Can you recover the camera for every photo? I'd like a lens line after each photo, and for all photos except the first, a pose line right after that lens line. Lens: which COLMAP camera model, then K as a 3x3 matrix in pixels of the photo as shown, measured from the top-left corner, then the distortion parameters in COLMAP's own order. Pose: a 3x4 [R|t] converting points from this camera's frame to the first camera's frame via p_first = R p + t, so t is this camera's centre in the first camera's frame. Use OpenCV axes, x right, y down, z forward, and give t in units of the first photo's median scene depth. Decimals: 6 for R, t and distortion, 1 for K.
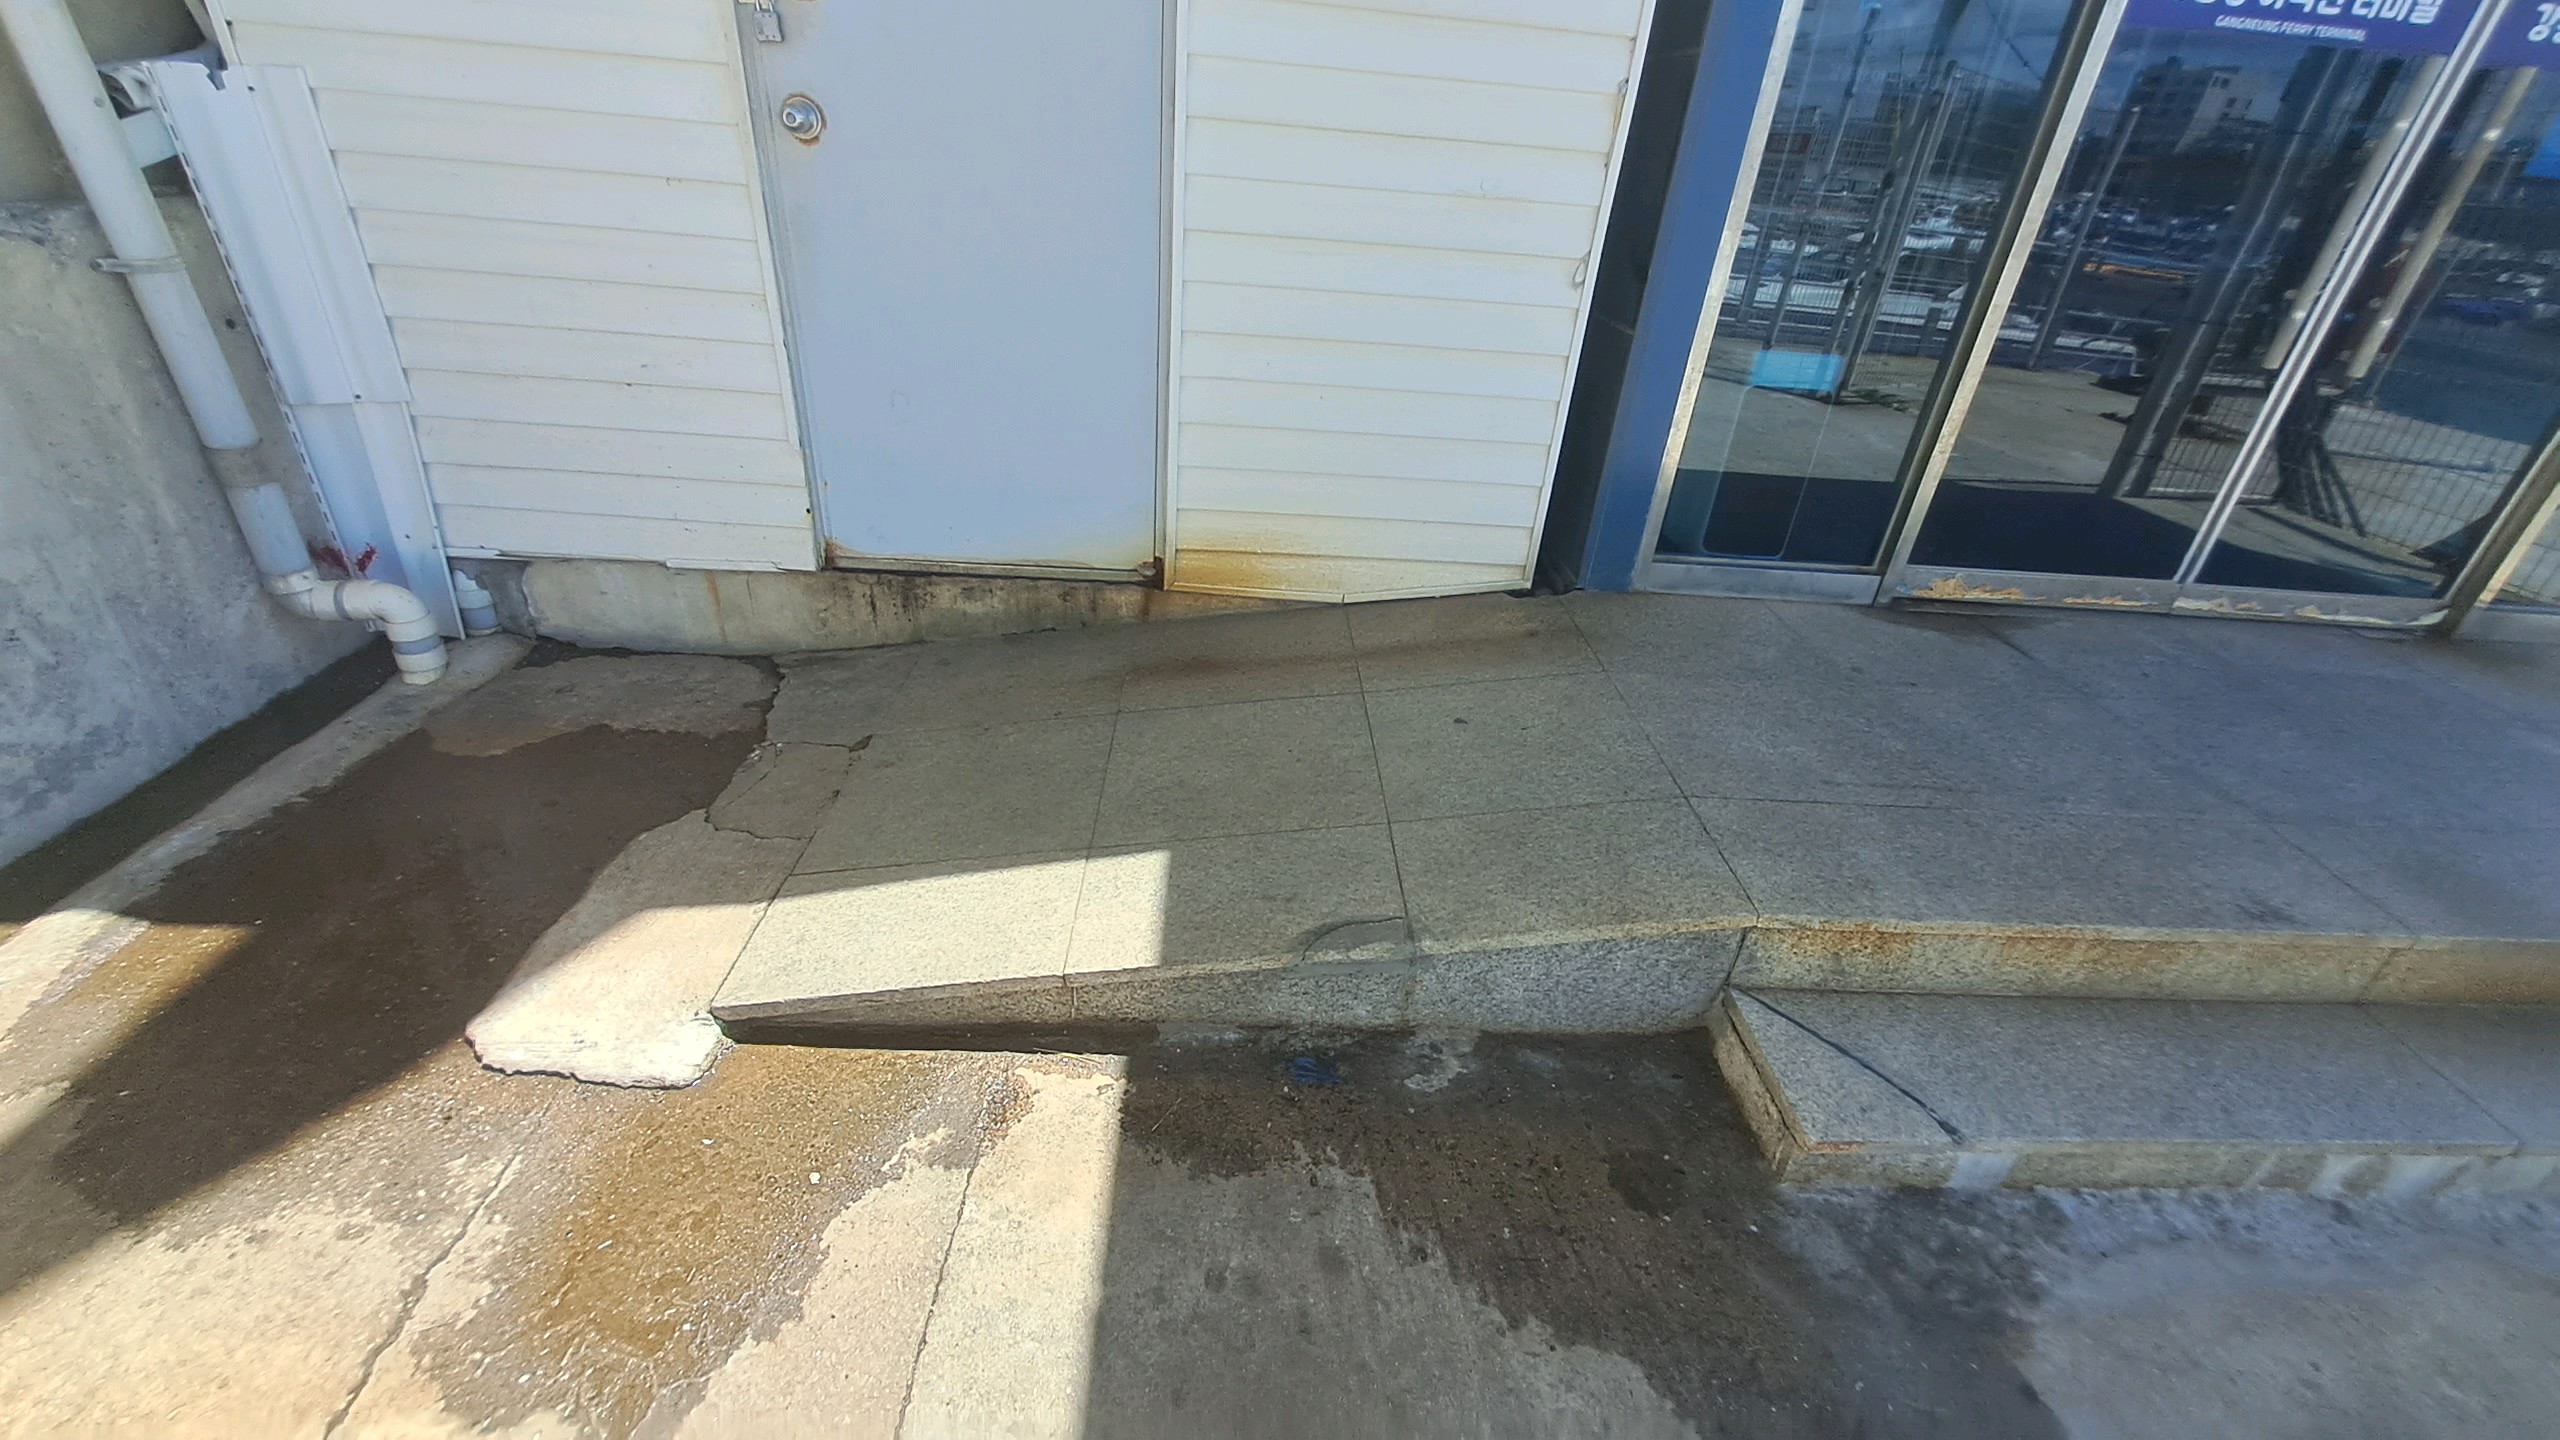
lens RADIAL K [[1013.3, 0, 1313.0], [0, 1013.3, 672.2], [0, 0, 1]] dist [0.015351, -0.009952]
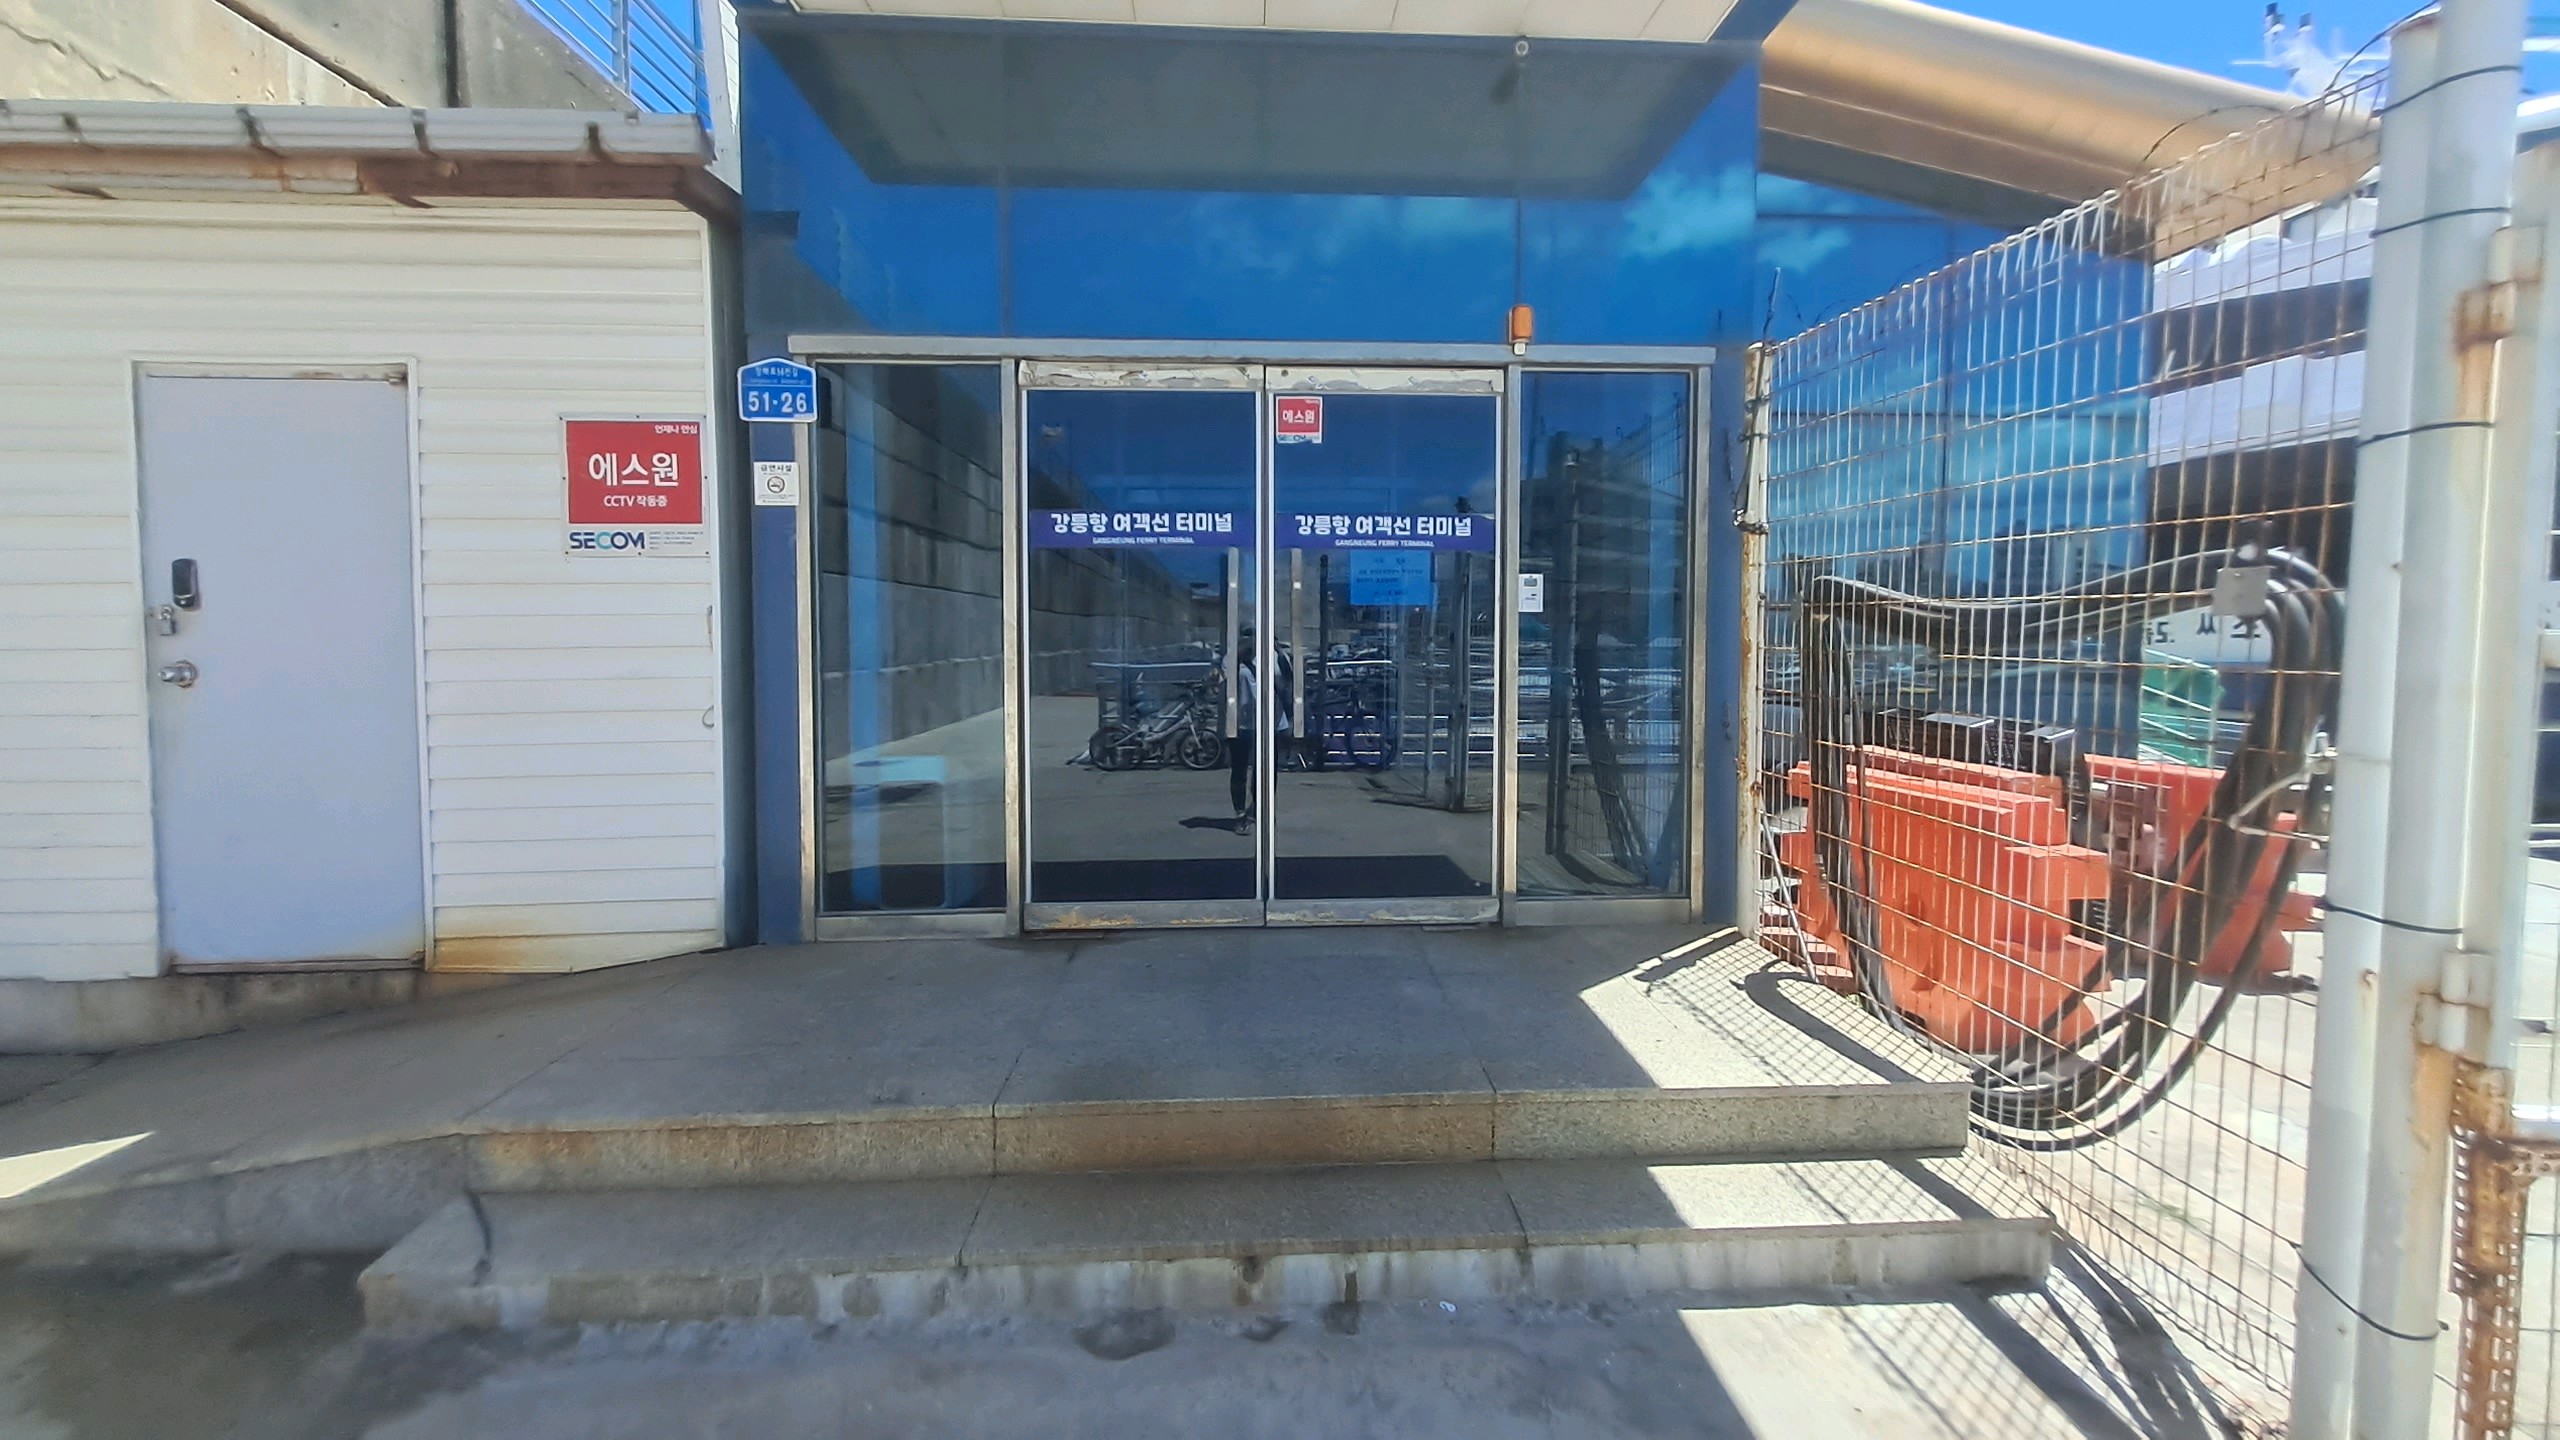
lens RADIAL K [[1013.3, 0, 1313.0], [0, 1013.3, 672.2], [0, 0, 1]] dist [0.015351, -0.009952]
pose [[0.995728, -0.092131, -0.006065, 1.496884], [0.079686, 0.890692, -0.447569, 0.366852], [0.046637, 0.445174, 0.894229, -0.417174]]
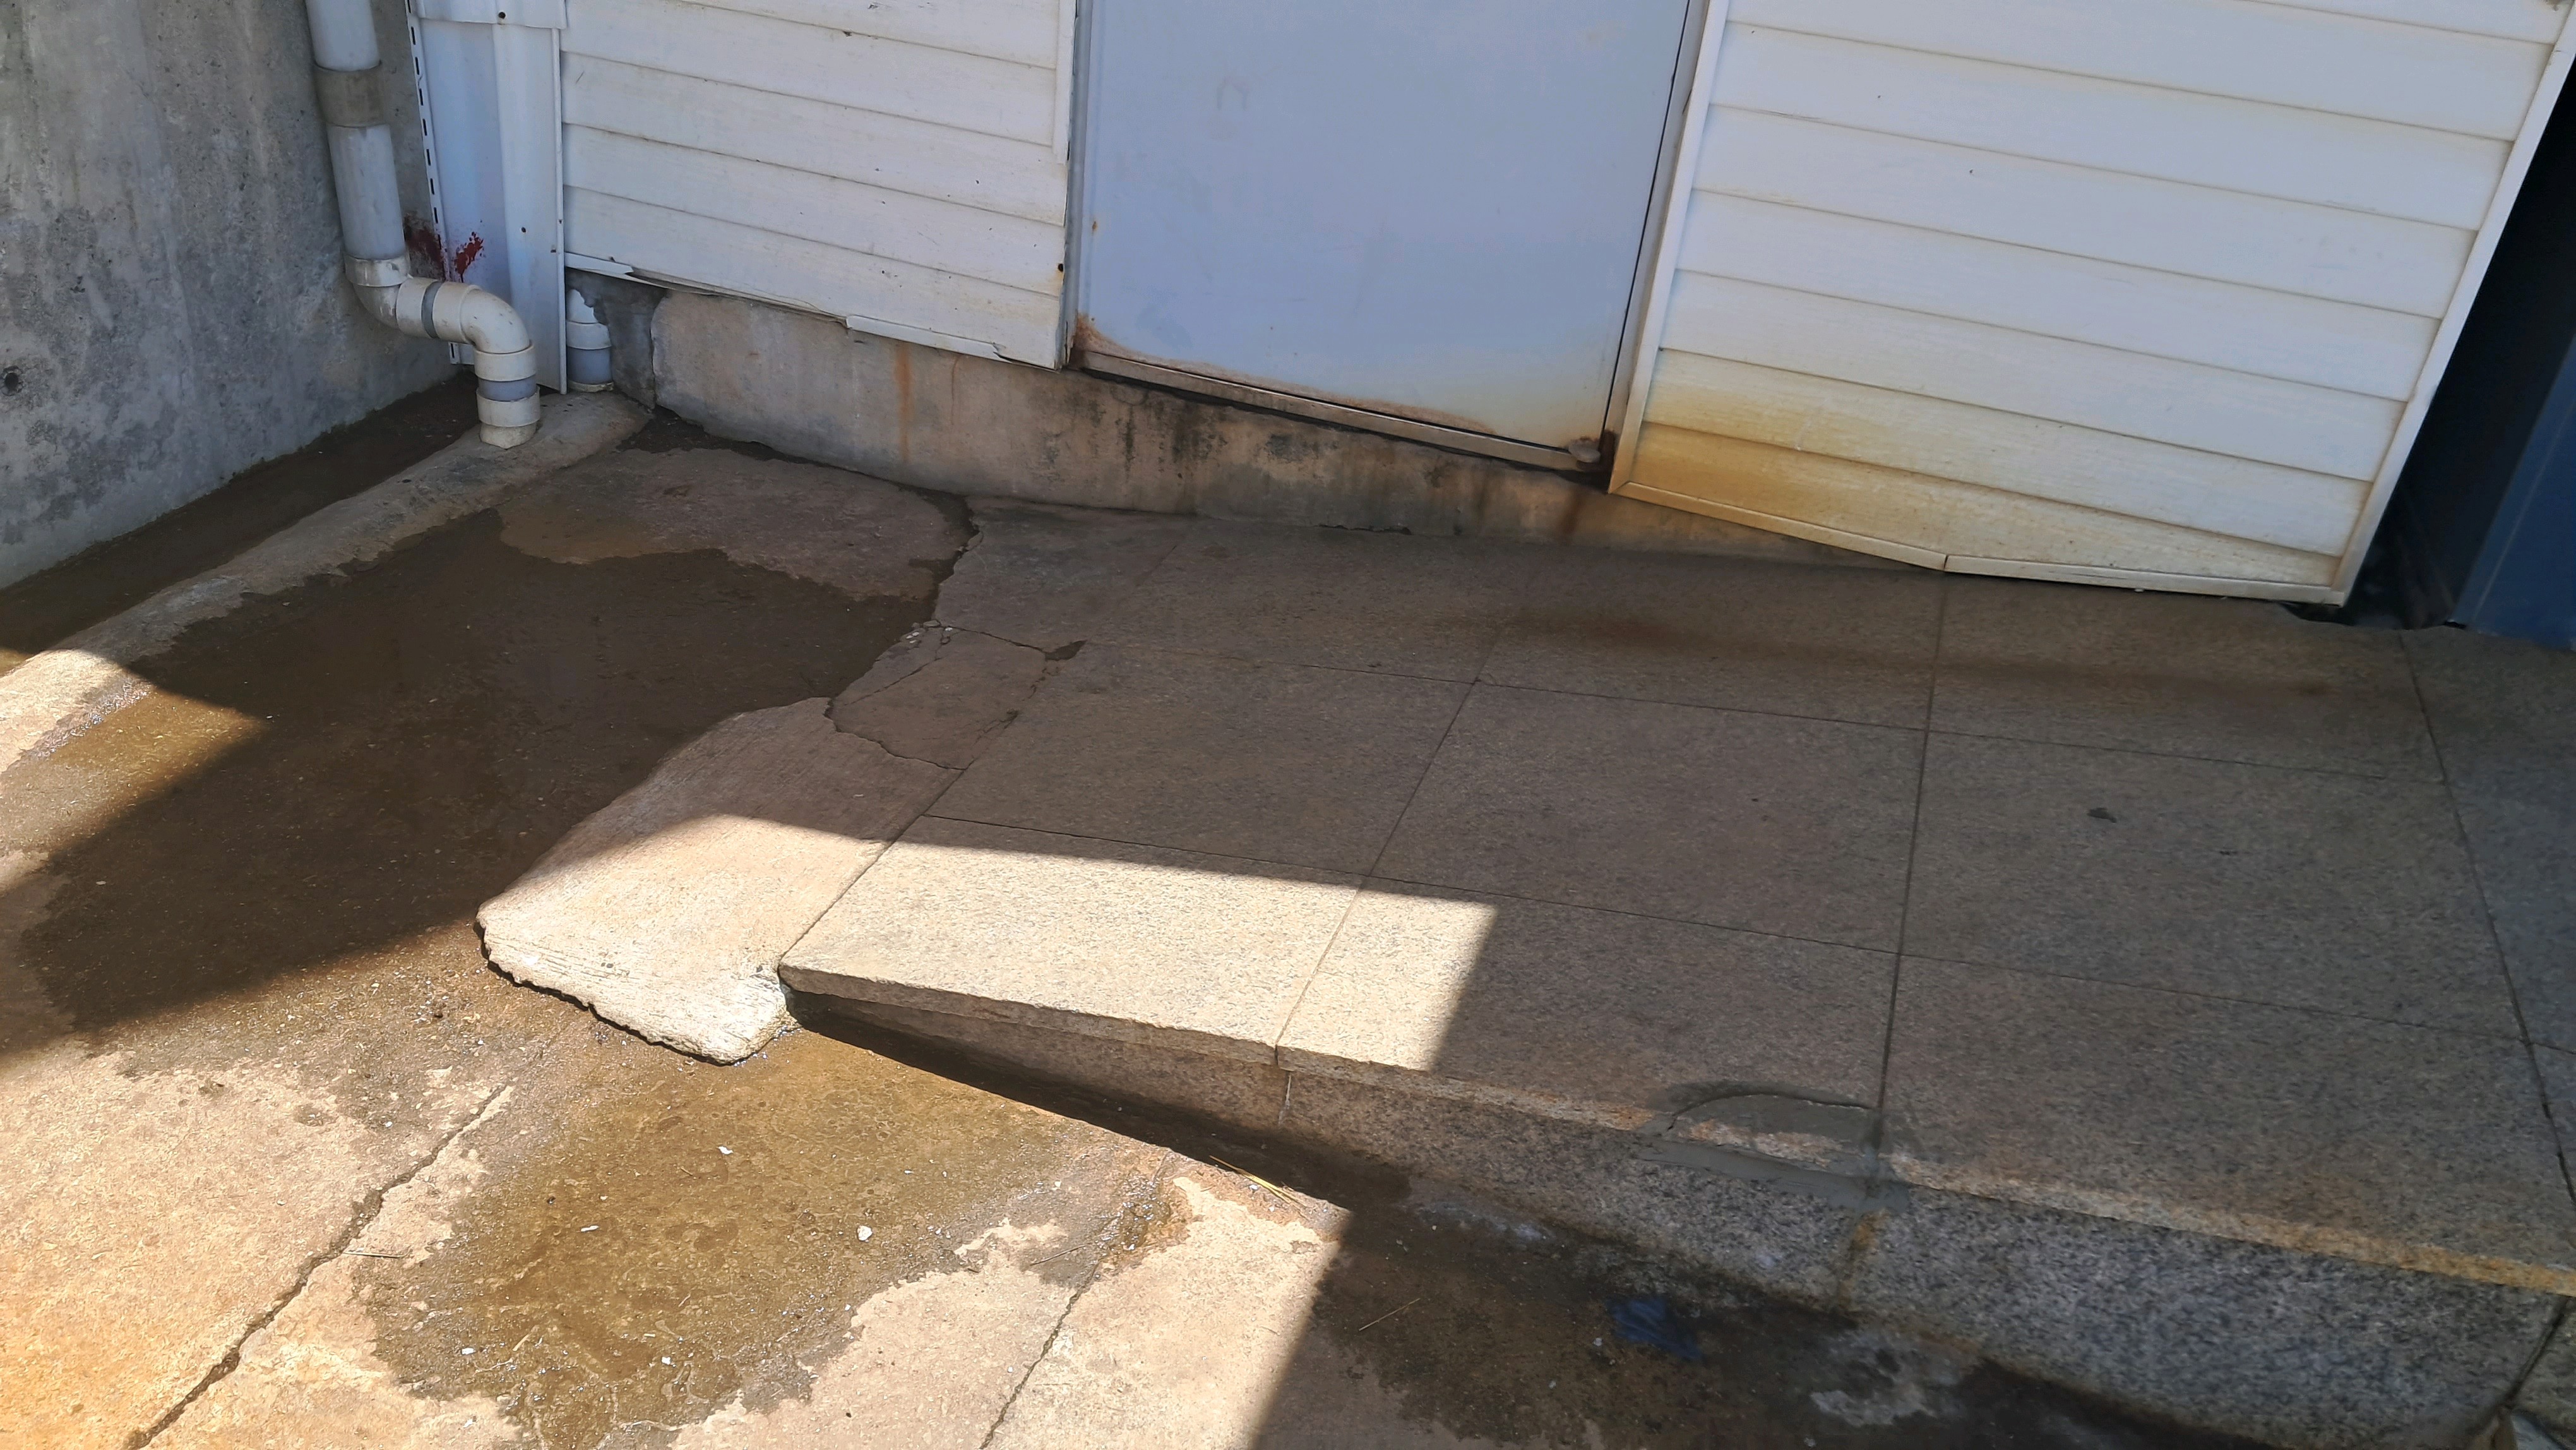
lens RADIAL K [[2014.1, 0, 1288.0], [0, 2014.1, 725.0], [0, 0, 1]] dist [0.075200, -0.122055]
pose [[0.927457, 0.195377, -0.318828, 0.097241], [-0.194615, 0.980270, 0.034579, 0.057185], [0.319293, 0.029978, 0.947182, -0.136598]]
